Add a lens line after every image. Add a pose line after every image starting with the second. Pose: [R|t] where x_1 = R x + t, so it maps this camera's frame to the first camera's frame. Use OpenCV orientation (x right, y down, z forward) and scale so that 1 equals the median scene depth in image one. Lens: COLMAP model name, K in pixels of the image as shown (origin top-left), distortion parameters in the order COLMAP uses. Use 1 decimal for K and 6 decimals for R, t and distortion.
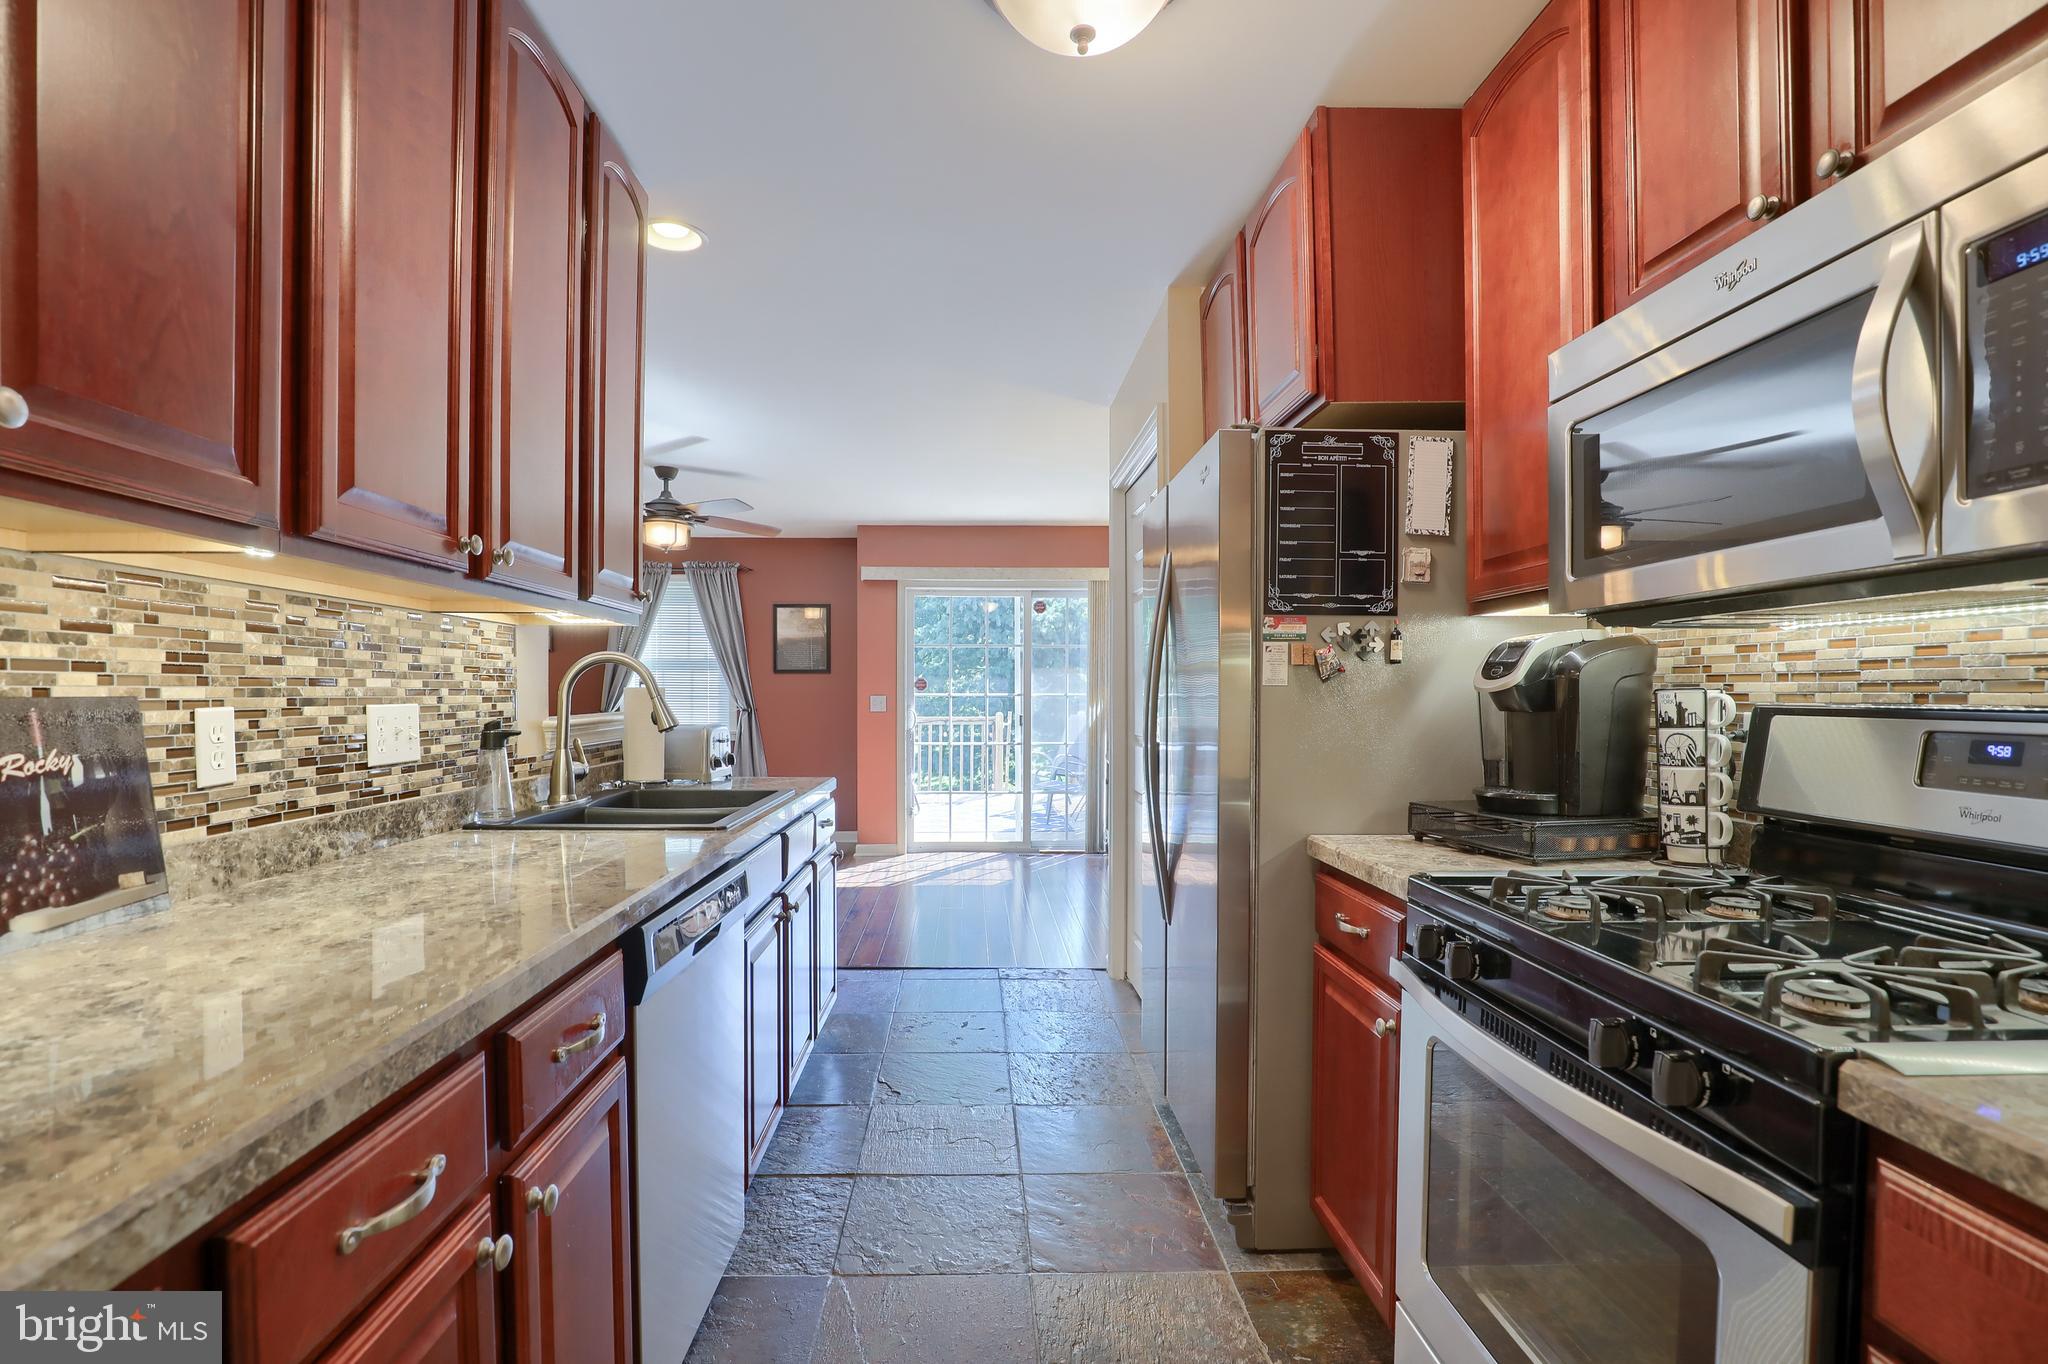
lens RADIAL K [[952.0, 0, 1024.0], [0, 952.0, 682.0], [0, 0, 1]] dist [-0.033333, 0.000745]
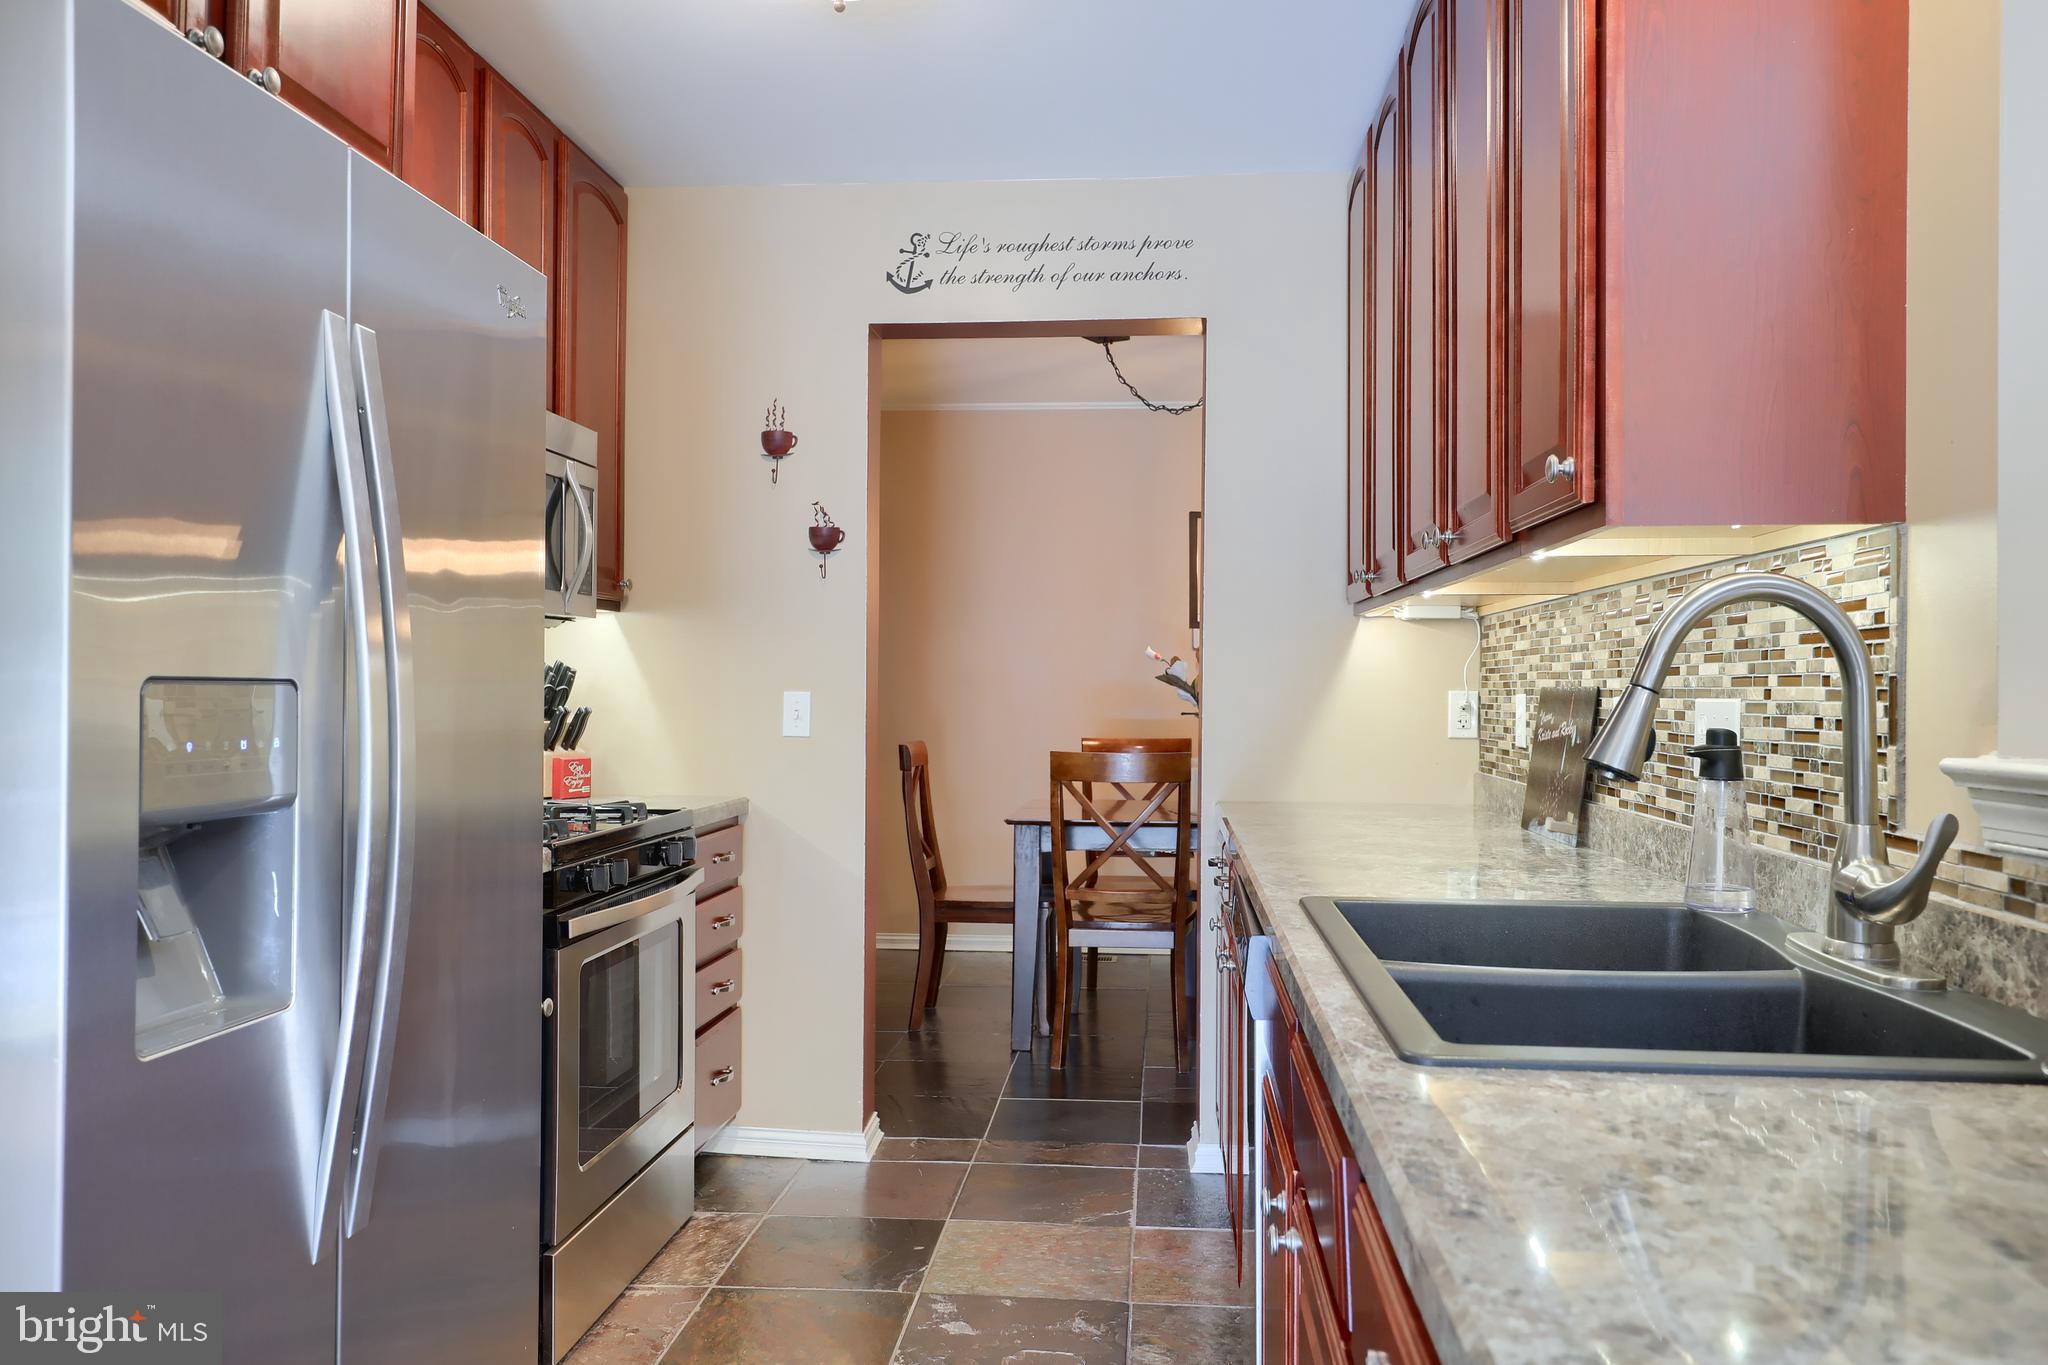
lens RADIAL K [[1530.2, 0, 1024.0], [0, 1530.2, 682.5], [0, 0, 1]] dist [0.000684, 0.004793]
pose [[-0.989509, -0.002158, 0.144458, -0.324804], [-0.004305, 0.999885, -0.014547, 0.031761], [-0.144410, -0.015016, -0.989404, 2.315870]]
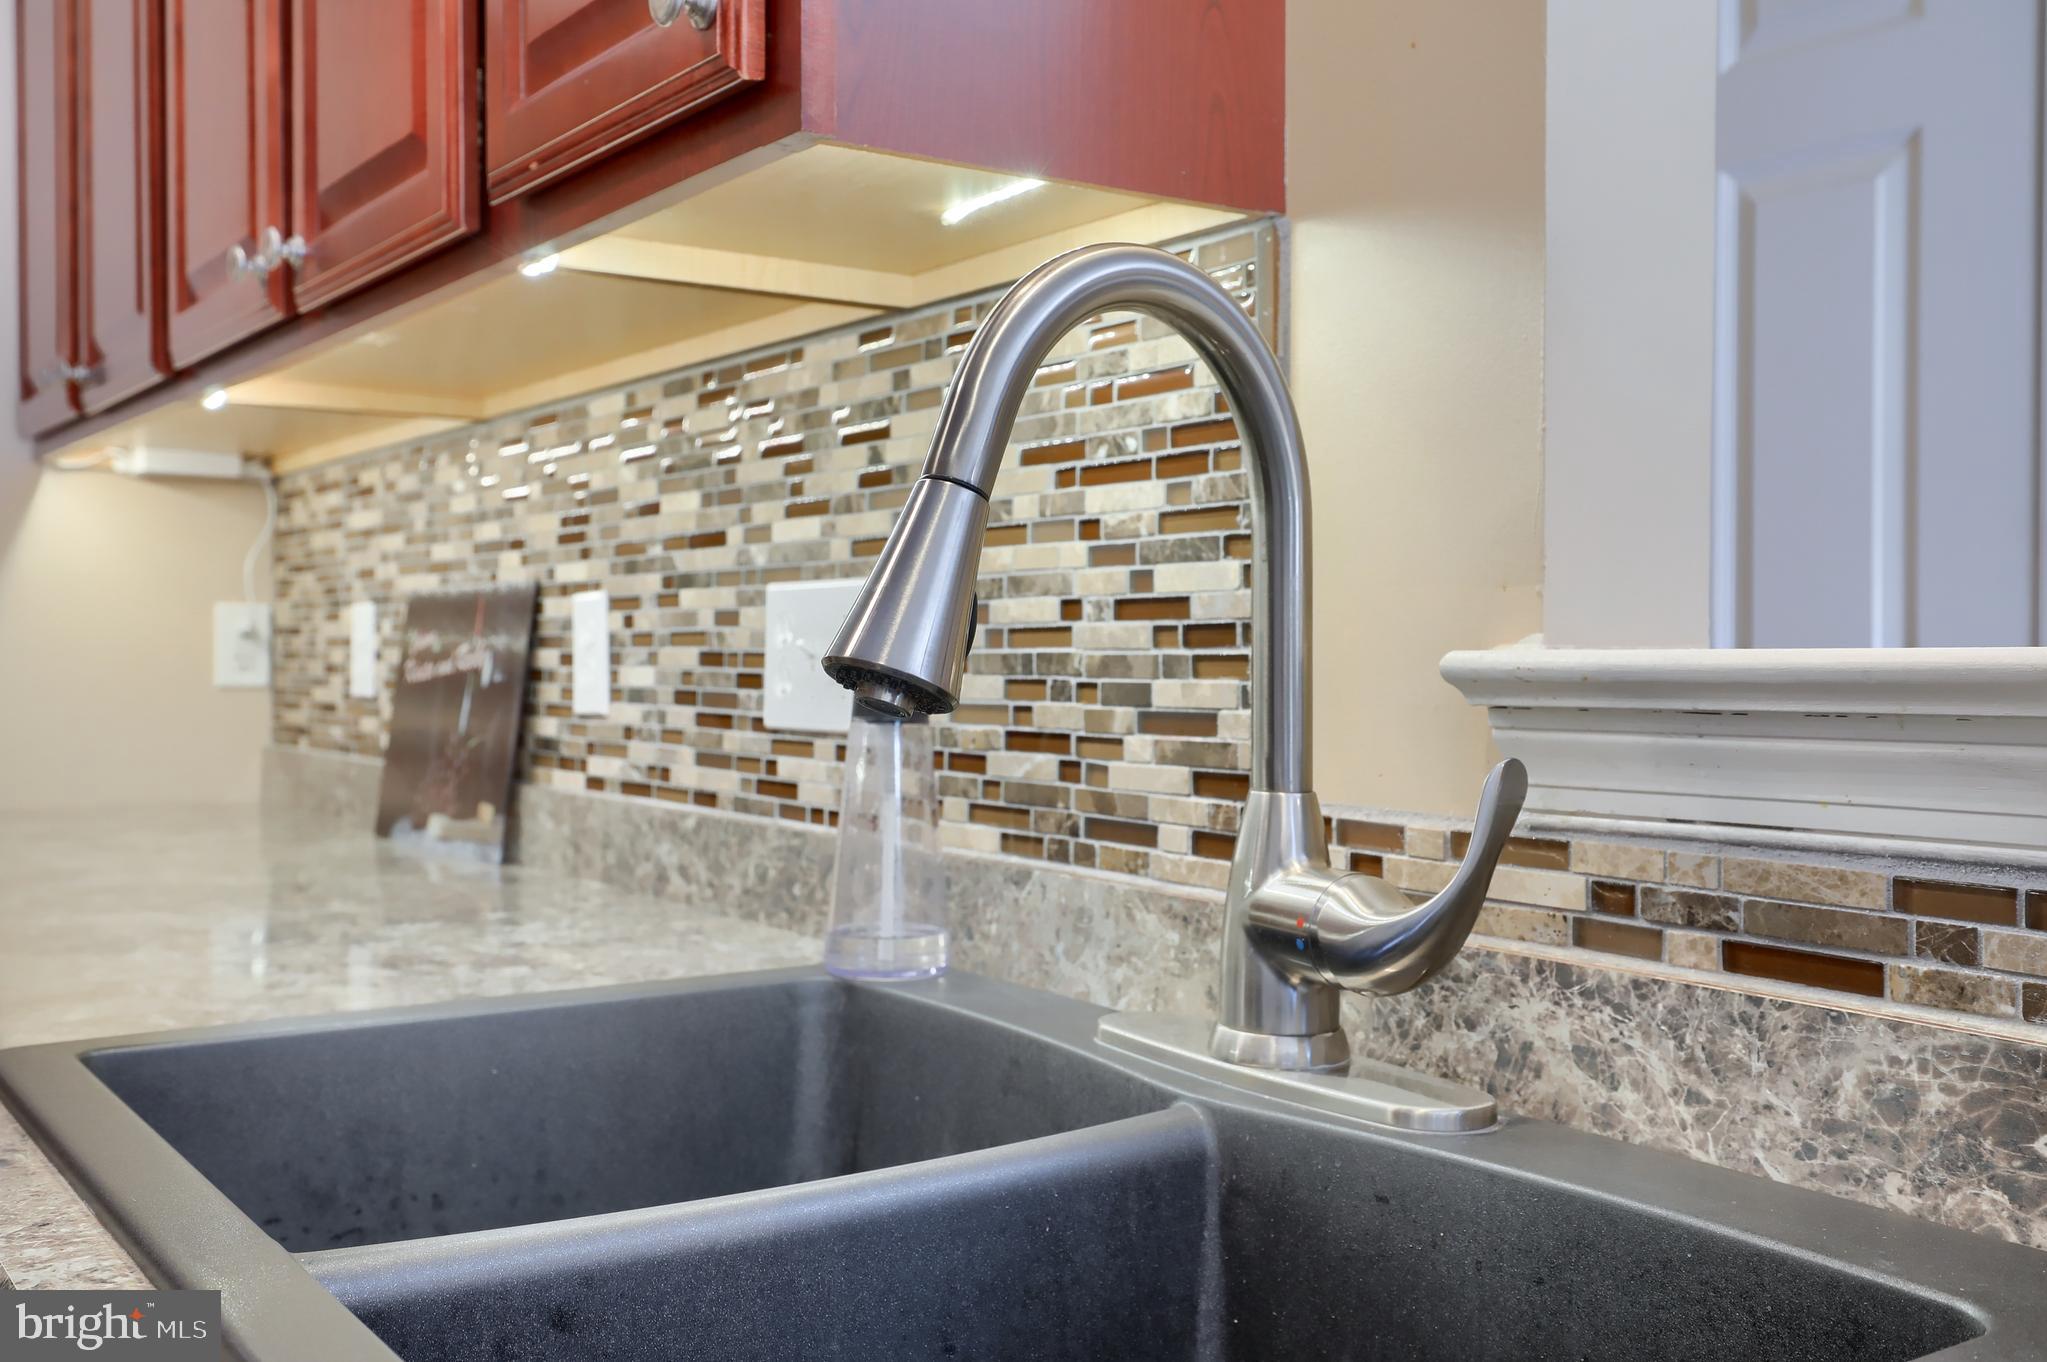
lens RADIAL K [[1985.6, 0, 1028.4], [0, 1985.6, 652.2], [0, 0, 1]] dist [0.039197, 0.009314]
pose [[-0.850549, -0.002639, -0.525889, -0.315908], [0.002687, 0.999953, -0.009363, 0.063866], [0.525889, -0.009377, -0.850501, 1.818380]]
